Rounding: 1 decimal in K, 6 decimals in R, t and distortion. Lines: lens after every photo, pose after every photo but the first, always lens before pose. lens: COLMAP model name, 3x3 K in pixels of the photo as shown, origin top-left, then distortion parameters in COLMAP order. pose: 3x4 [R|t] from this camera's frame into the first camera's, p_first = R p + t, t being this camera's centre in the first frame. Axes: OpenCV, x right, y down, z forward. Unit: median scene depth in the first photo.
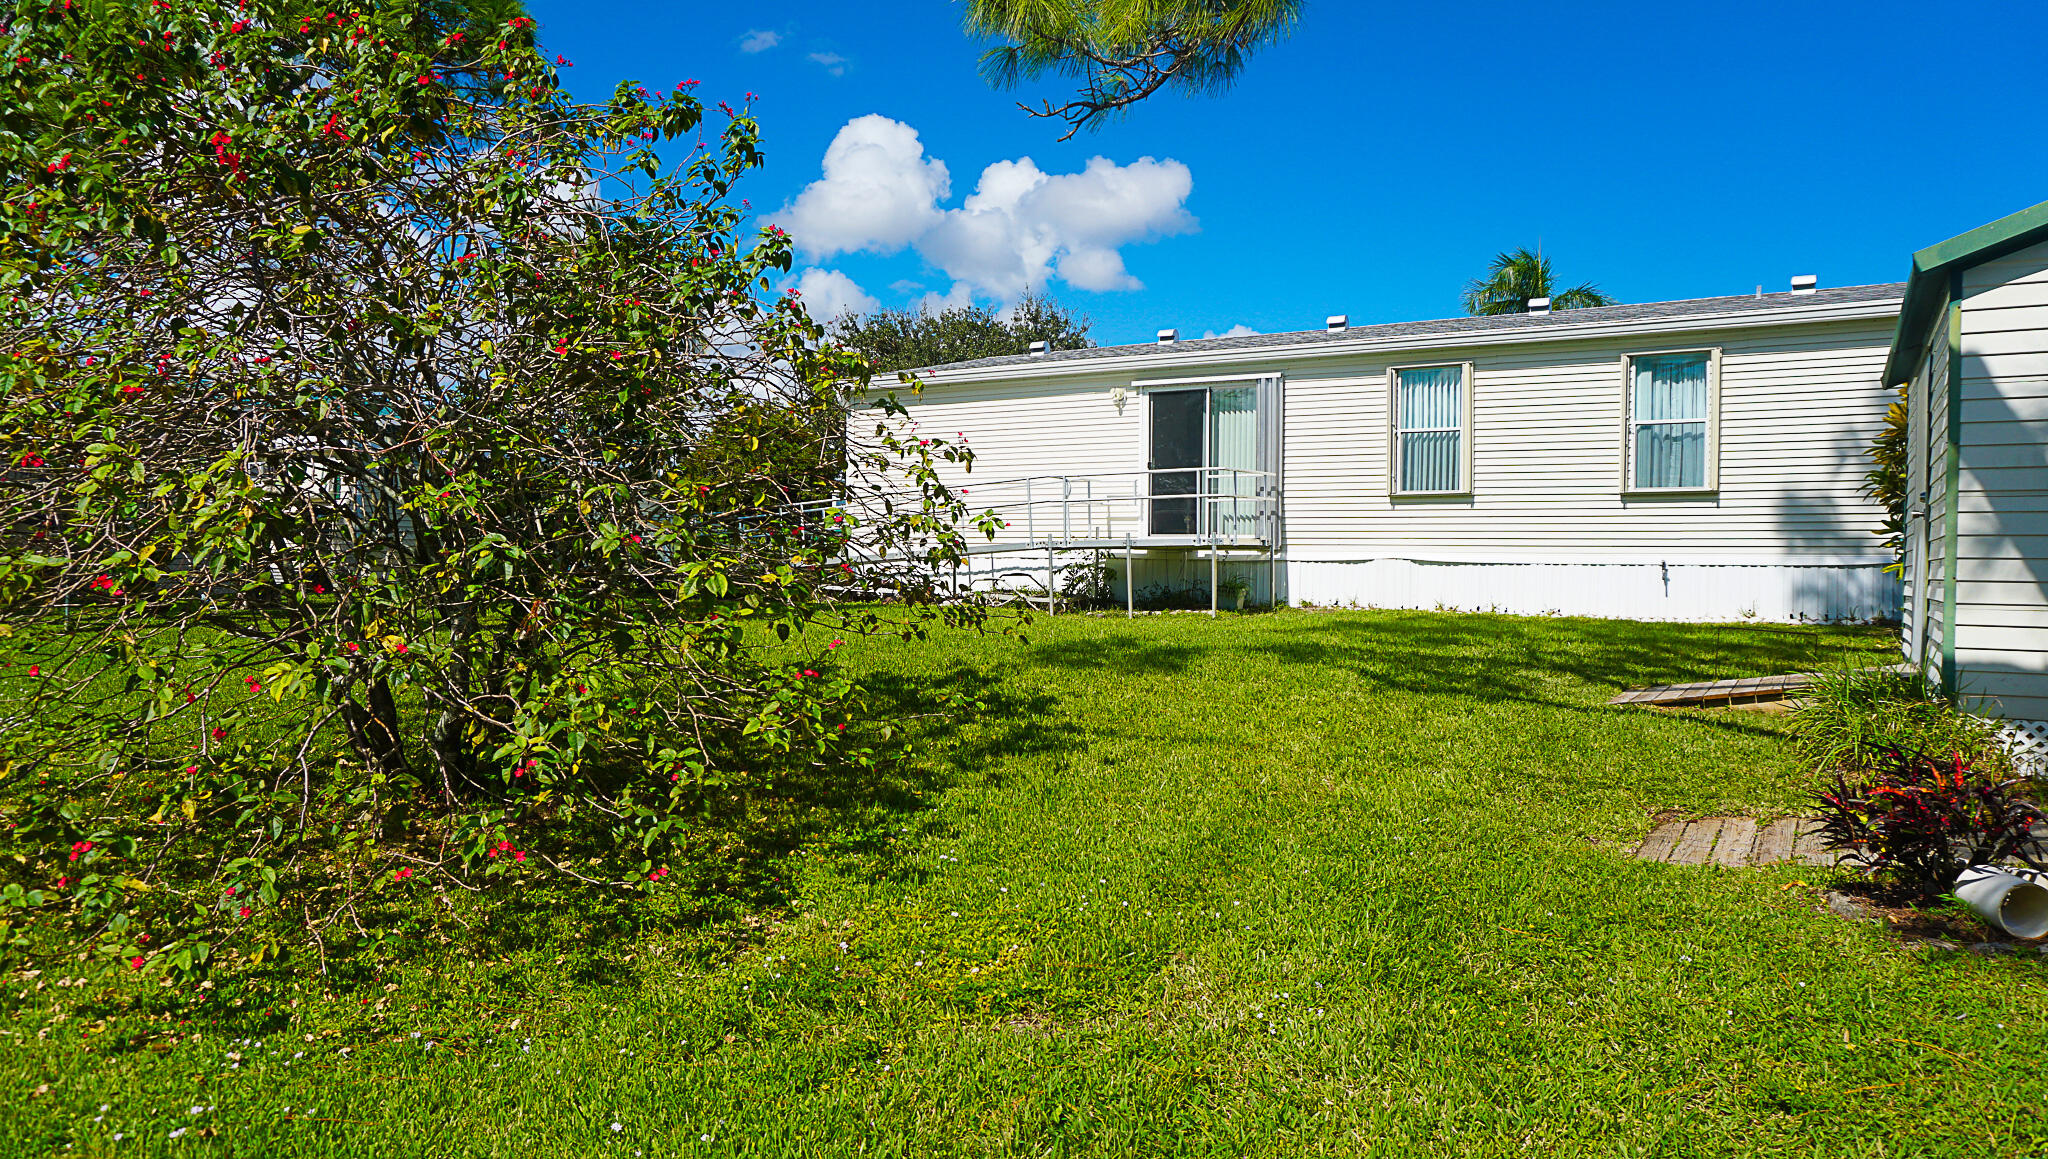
lens RADIAL K [[1359.9, 0, 1024.0], [0, 1359.9, 579.5], [0, 0, 1]] dist [-0.048598, 0.029032]
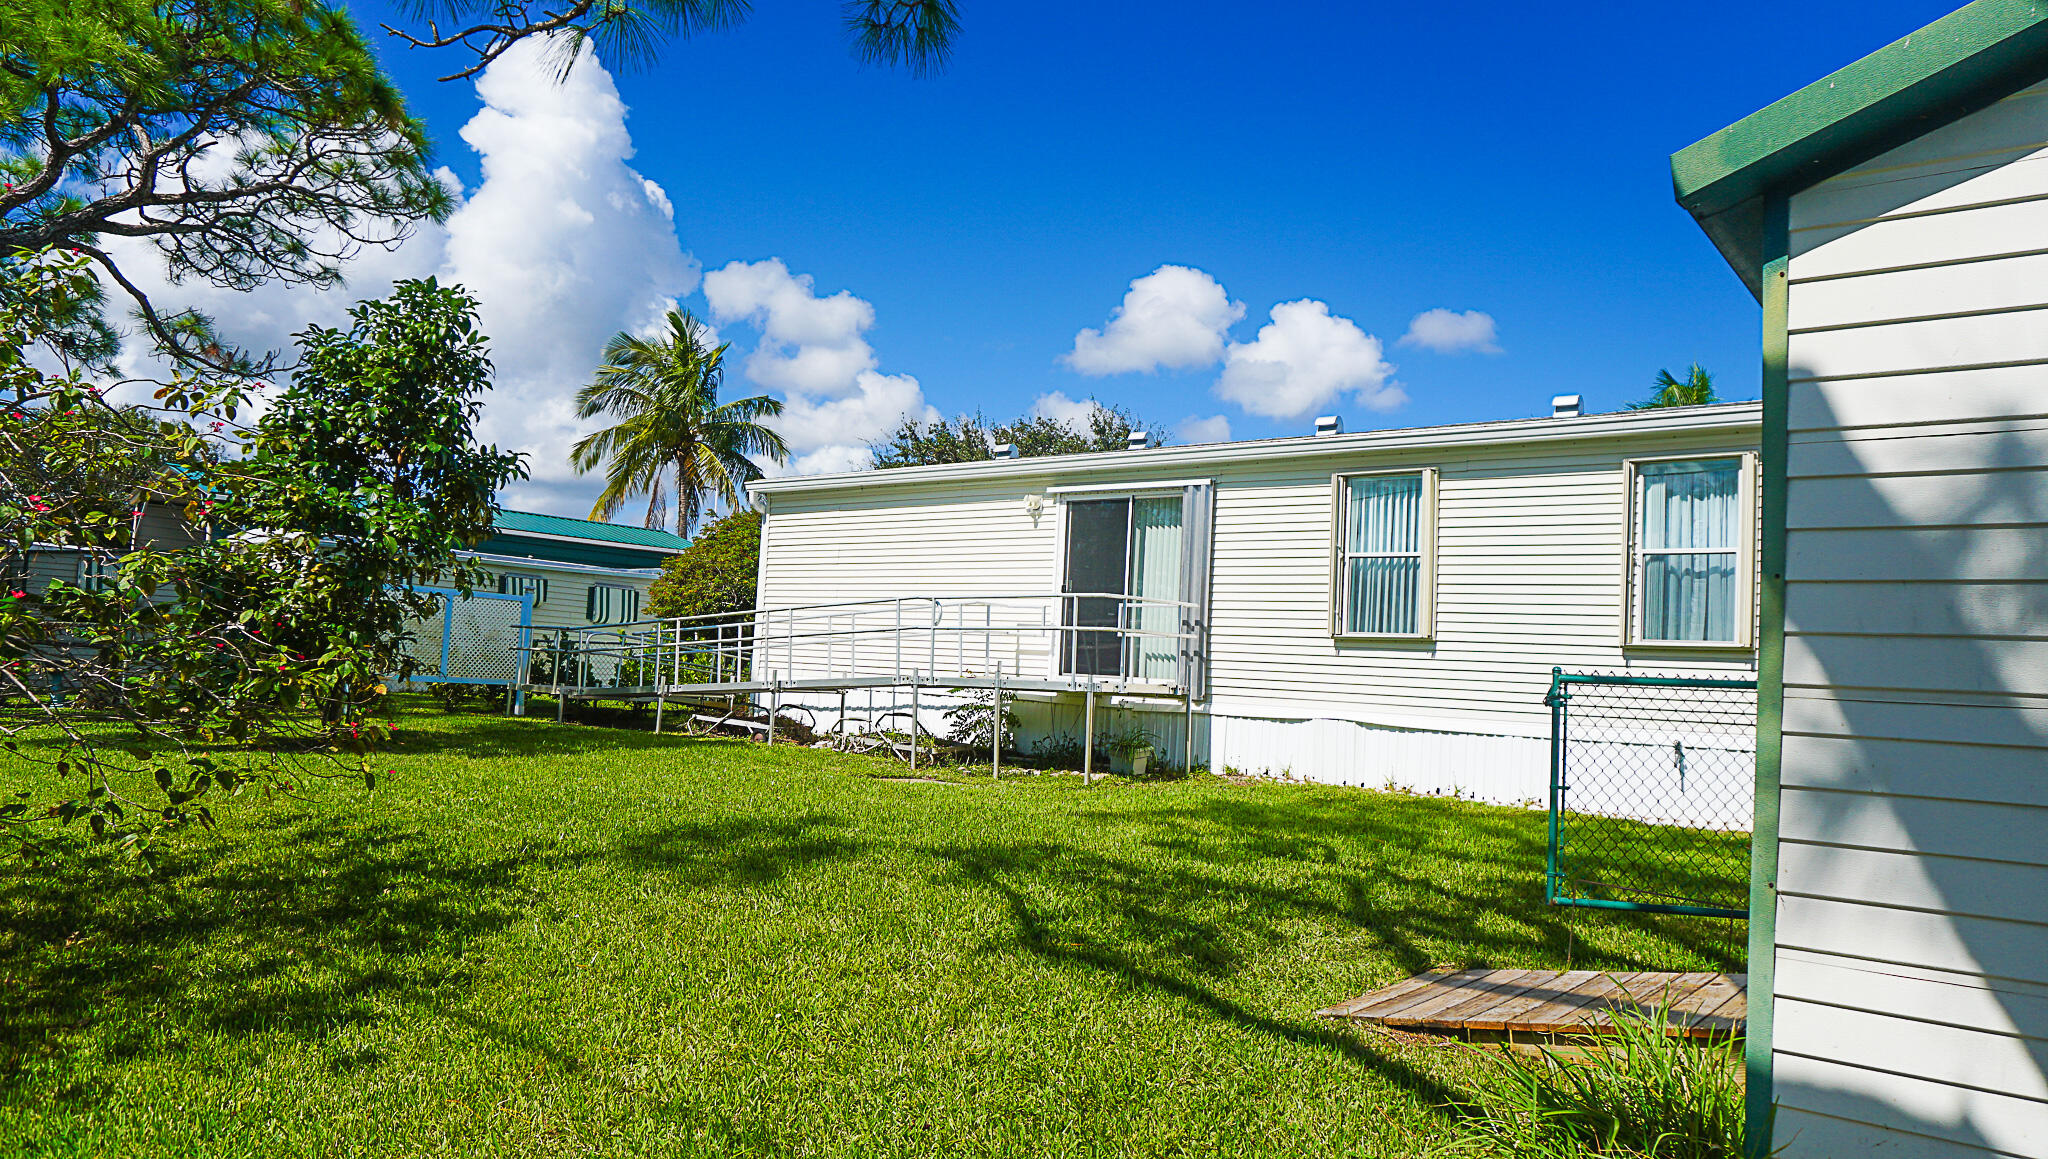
lens RADIAL K [[1359.9, 0, 1024.0], [0, 1359.9, 579.5], [0, 0, 1]] dist [-0.048598, 0.029032]
pose [[0.990255, 0.034304, -0.134974, 0.193011], [-0.046256, 0.995183, -0.086436, -0.018969], [0.131358, 0.091837, 0.987072, 0.199629]]
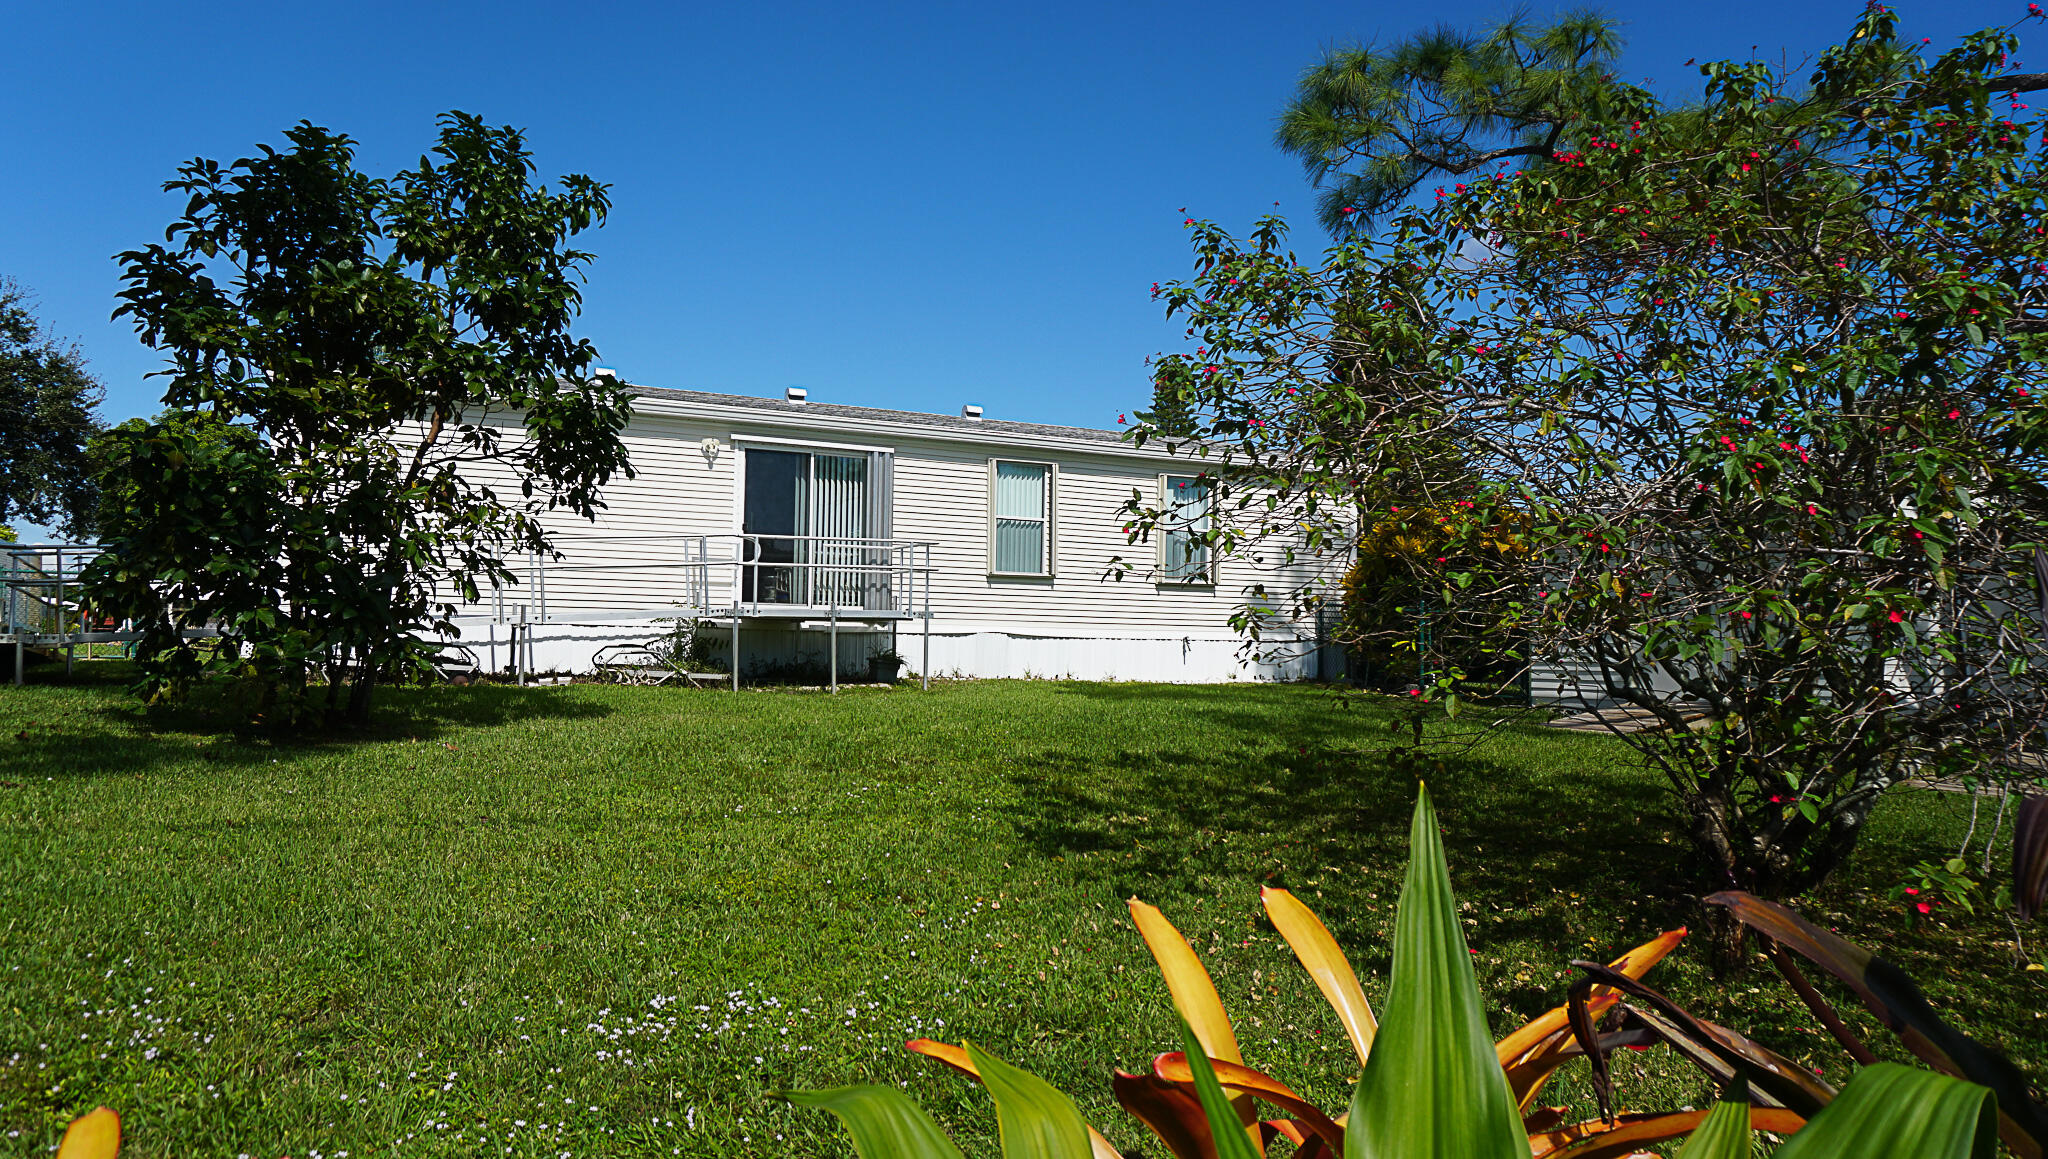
lens RADIAL K [[1359.9, 0, 1024.0], [0, 1359.9, 579.5], [0, 0, 1]] dist [-0.048598, 0.029032]
pose [[0.538943, 0.042926, 0.841248, -0.619673], [0.002476, 0.998616, -0.052542, -0.000232], [-0.842339, 0.030400, 0.538090, 0.376009]]
